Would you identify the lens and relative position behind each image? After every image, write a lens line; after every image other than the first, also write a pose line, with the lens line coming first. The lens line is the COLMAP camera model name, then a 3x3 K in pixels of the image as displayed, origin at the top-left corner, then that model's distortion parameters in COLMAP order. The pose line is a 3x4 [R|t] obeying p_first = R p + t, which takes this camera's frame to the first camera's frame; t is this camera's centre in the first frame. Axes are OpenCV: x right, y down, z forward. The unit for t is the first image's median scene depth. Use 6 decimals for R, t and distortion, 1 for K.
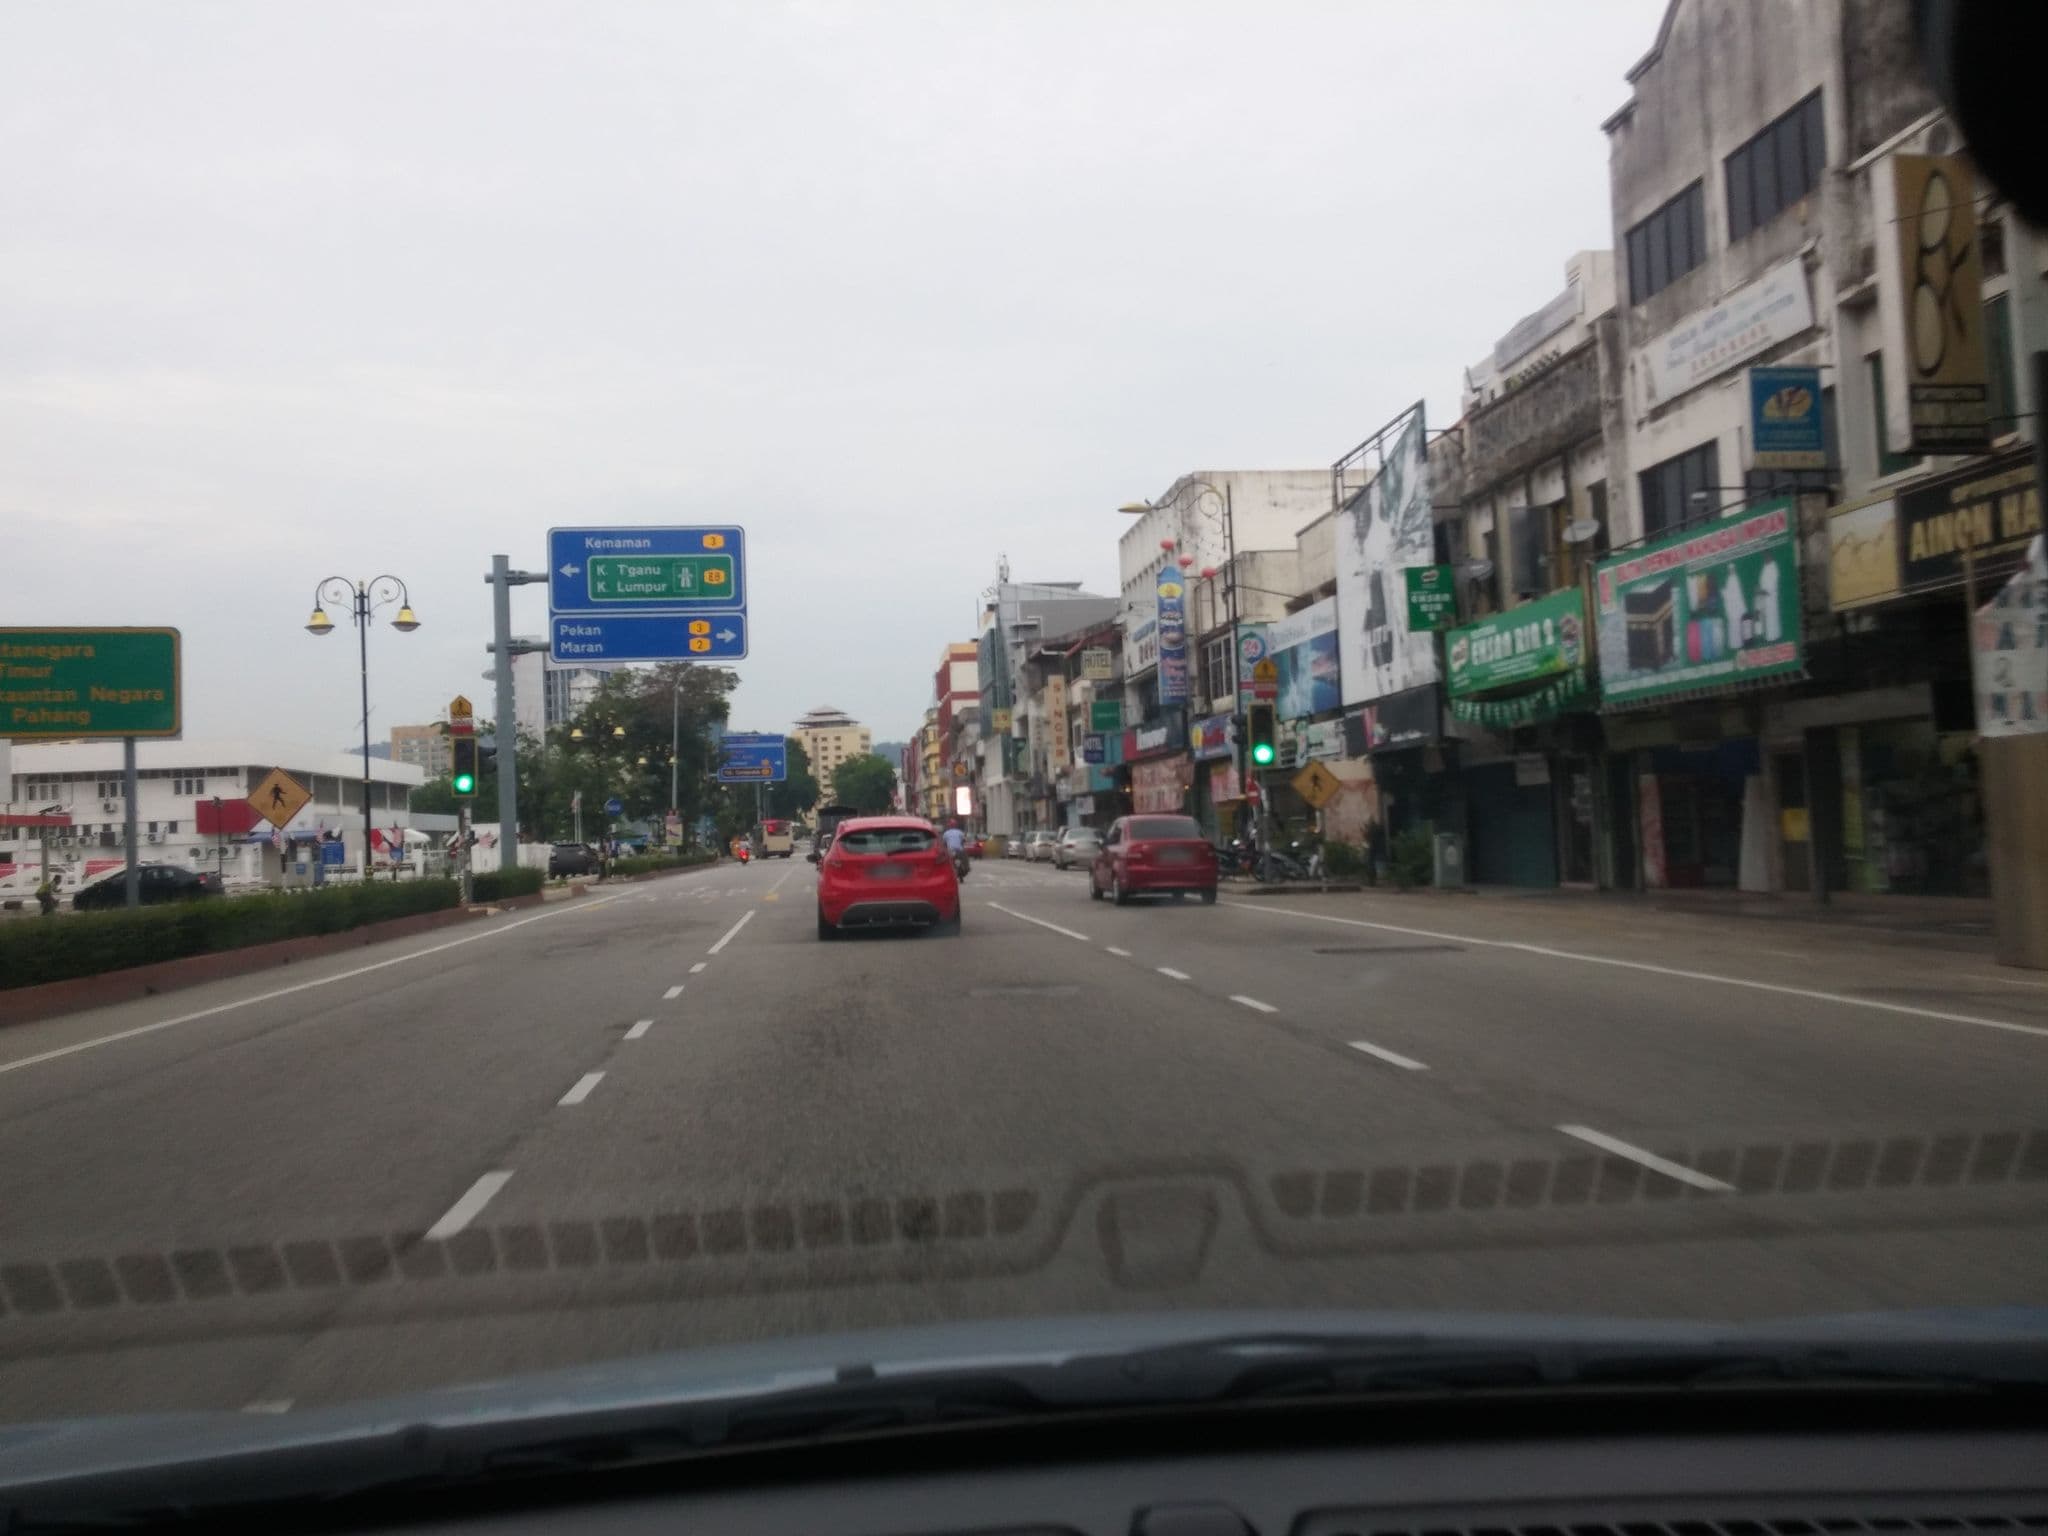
lens RADIAL K [[1593.1, 0, 1020.8], [0, 1593.1, 771.6], [0, 0, 1]] dist [-0.004293, -0.000034]
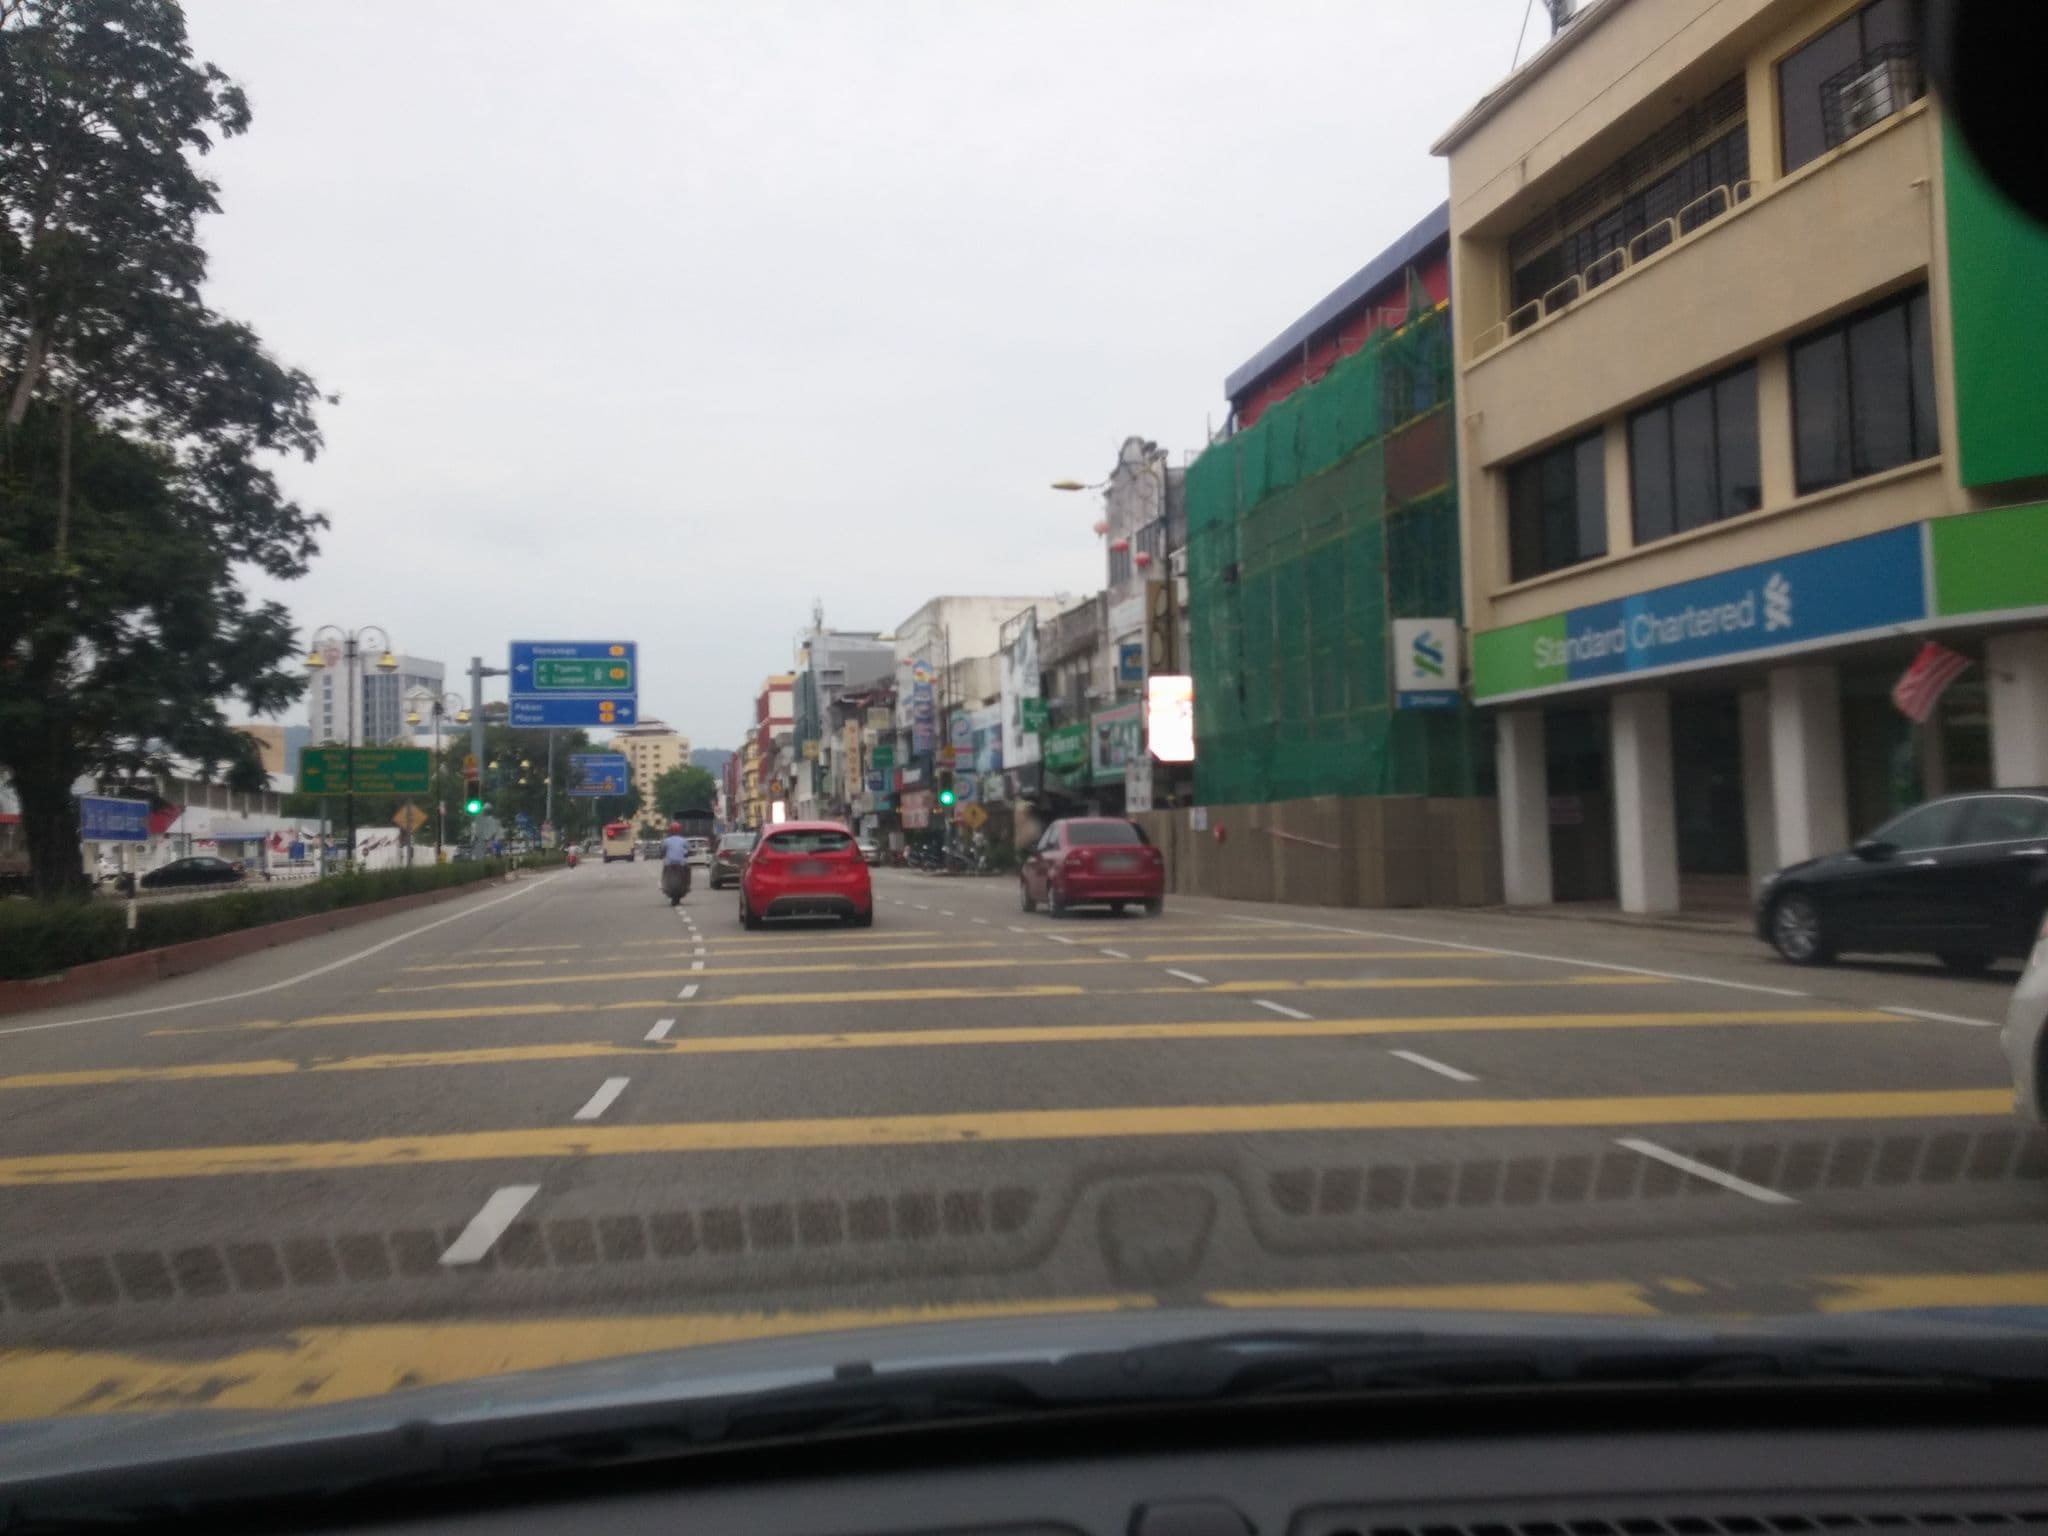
lens RADIAL K [[1593.1, 0, 1022.1], [0, 1593.1, 755.2], [0, 0, 1]] dist [-0.004293, -0.000034]
pose [[0.993333, 0.018328, 0.113818, 0.014920], [-0.016451, 0.999713, -0.017403, -0.013449], [-0.114105, 0.015415, 0.993349, -0.353710]]
